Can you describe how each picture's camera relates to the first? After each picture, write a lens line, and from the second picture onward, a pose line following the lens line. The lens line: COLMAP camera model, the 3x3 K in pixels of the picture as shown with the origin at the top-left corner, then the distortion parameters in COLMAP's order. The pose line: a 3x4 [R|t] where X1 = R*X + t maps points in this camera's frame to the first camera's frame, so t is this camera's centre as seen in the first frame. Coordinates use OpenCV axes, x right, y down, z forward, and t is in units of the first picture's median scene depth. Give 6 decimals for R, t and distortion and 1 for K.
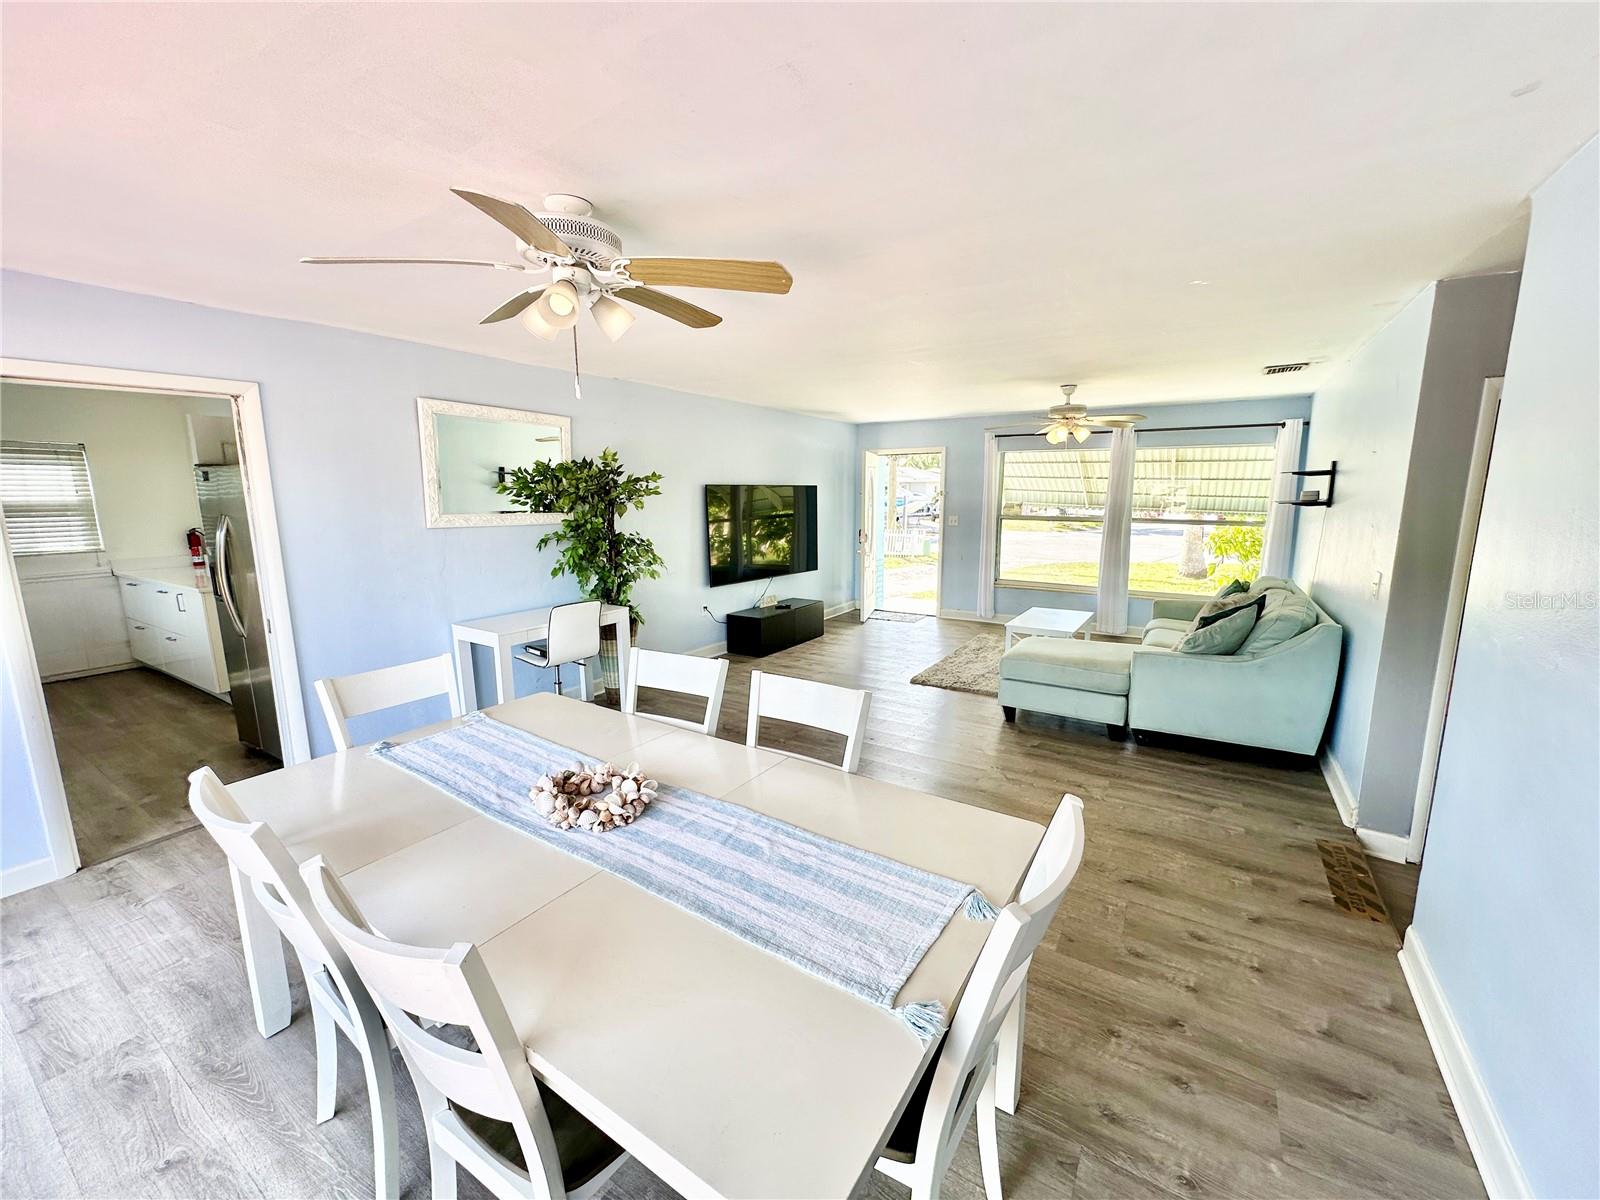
lens RADIAL K [[635.9, 0, 802.1], [0, 635.9, 605.6], [0, 0, 1]] dist [-0.001731, 0.000778]
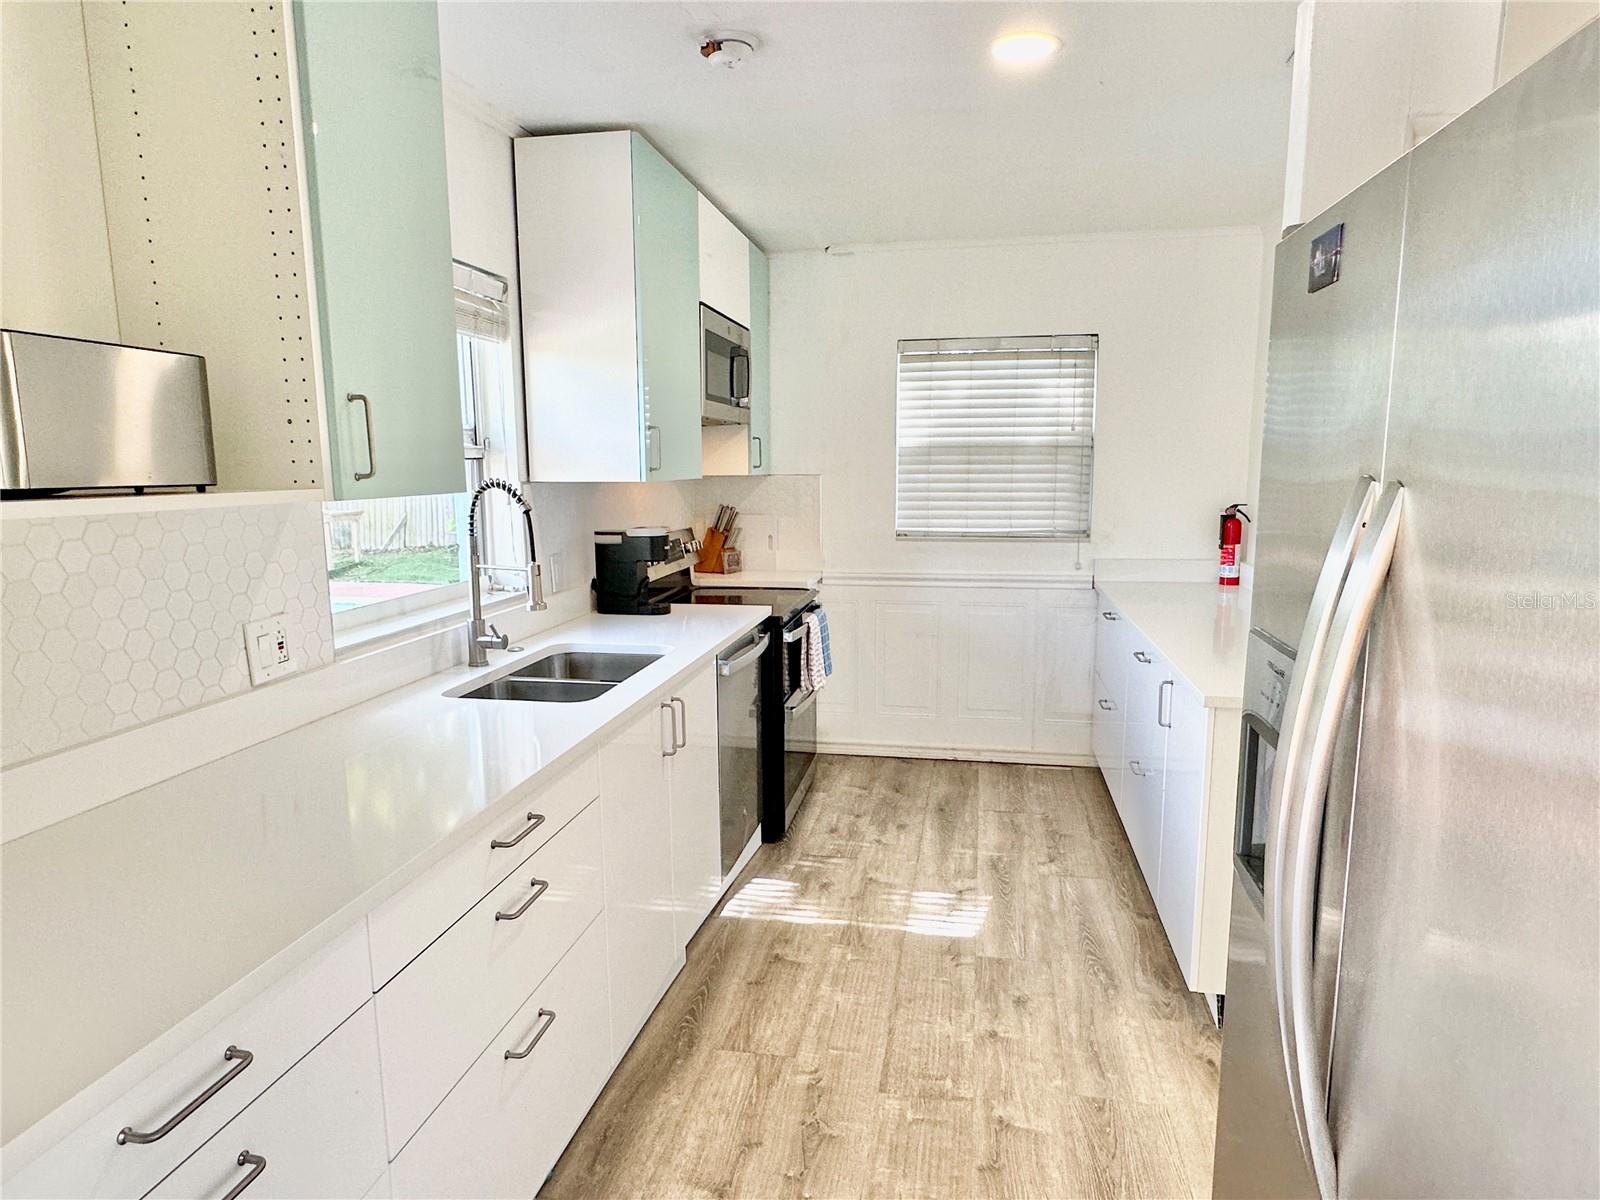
lens RADIAL K [[940.0, 0, 801.8], [0, 940.0, 593.8], [0, 0, 1]] dist [-0.002043, 0.000872]
pose [[0.364572, 0.135380, -0.921282, -0.408326], [-0.165099, 0.983098, 0.079130, -0.055824], [0.916422, 0.123254, 0.380761, 0.431159]]
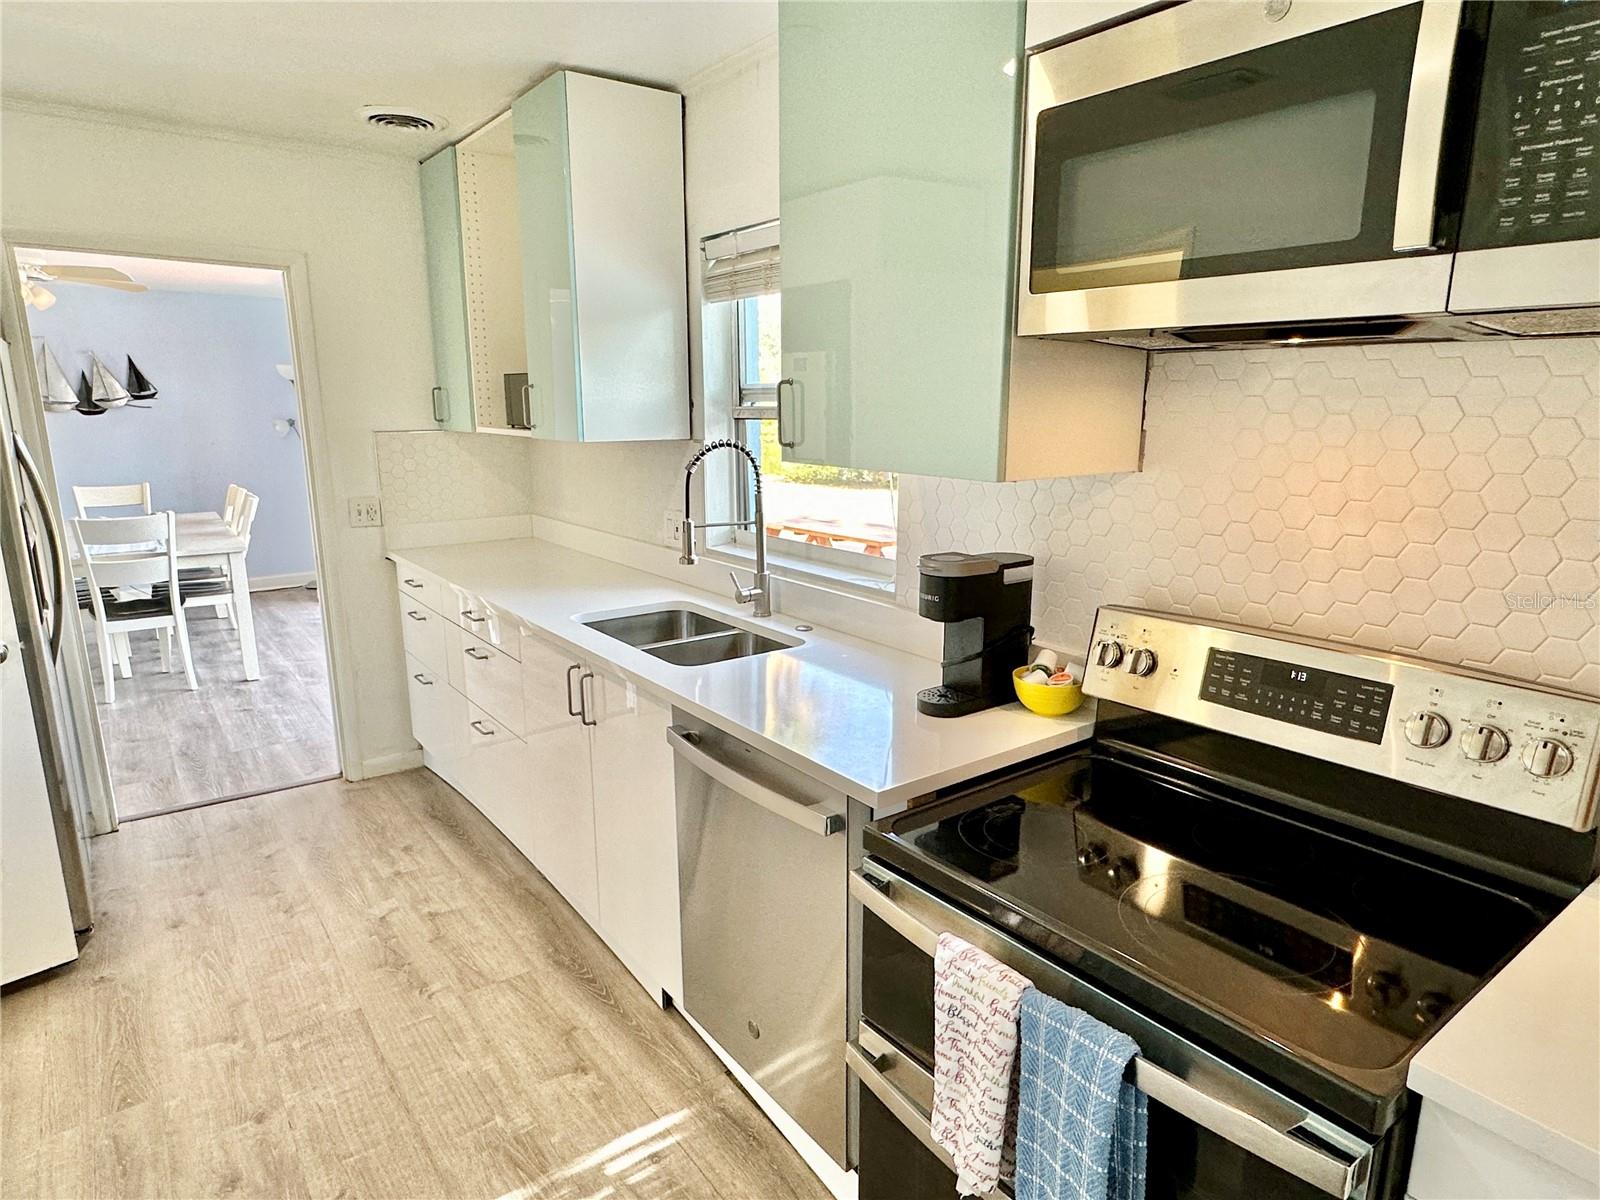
lens RADIAL K [[940.0, 0, 792.7], [0, 940.0, 611.3], [0, 0, 1]] dist [-0.002043, 0.000872]
pose [[-0.931692, -0.075987, 0.355212, -1.407798], [0.069703, 0.922305, 0.380125, -0.191693], [-0.356498, 0.378919, -0.854008, 1.101396]]
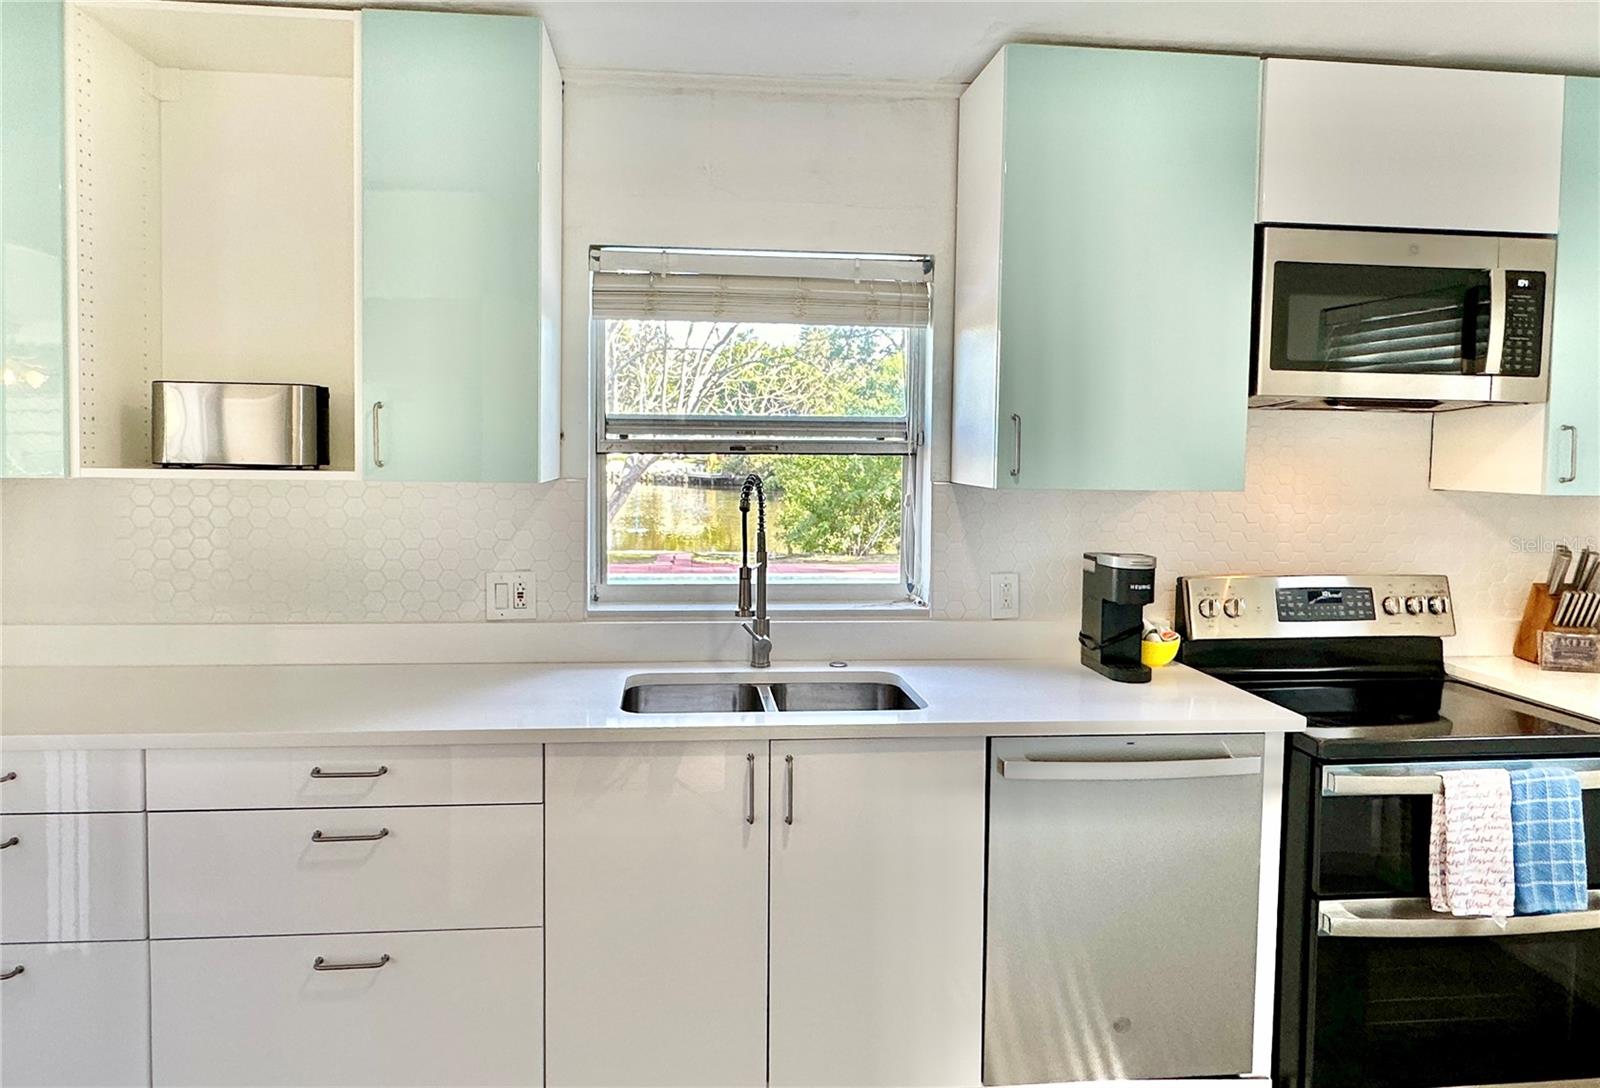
lens RADIAL K [[1009.5, 0, 777.4], [0, 1009.5, 494.4], [0, 0, 1]] dist [-0.002355, -0.000607]
pose [[-0.793319, 0.022209, -0.608401, -0.702148], [-0.118472, 0.974599, 0.190058, -0.165491], [0.597168, 0.222855, -0.770536, 1.011957]]
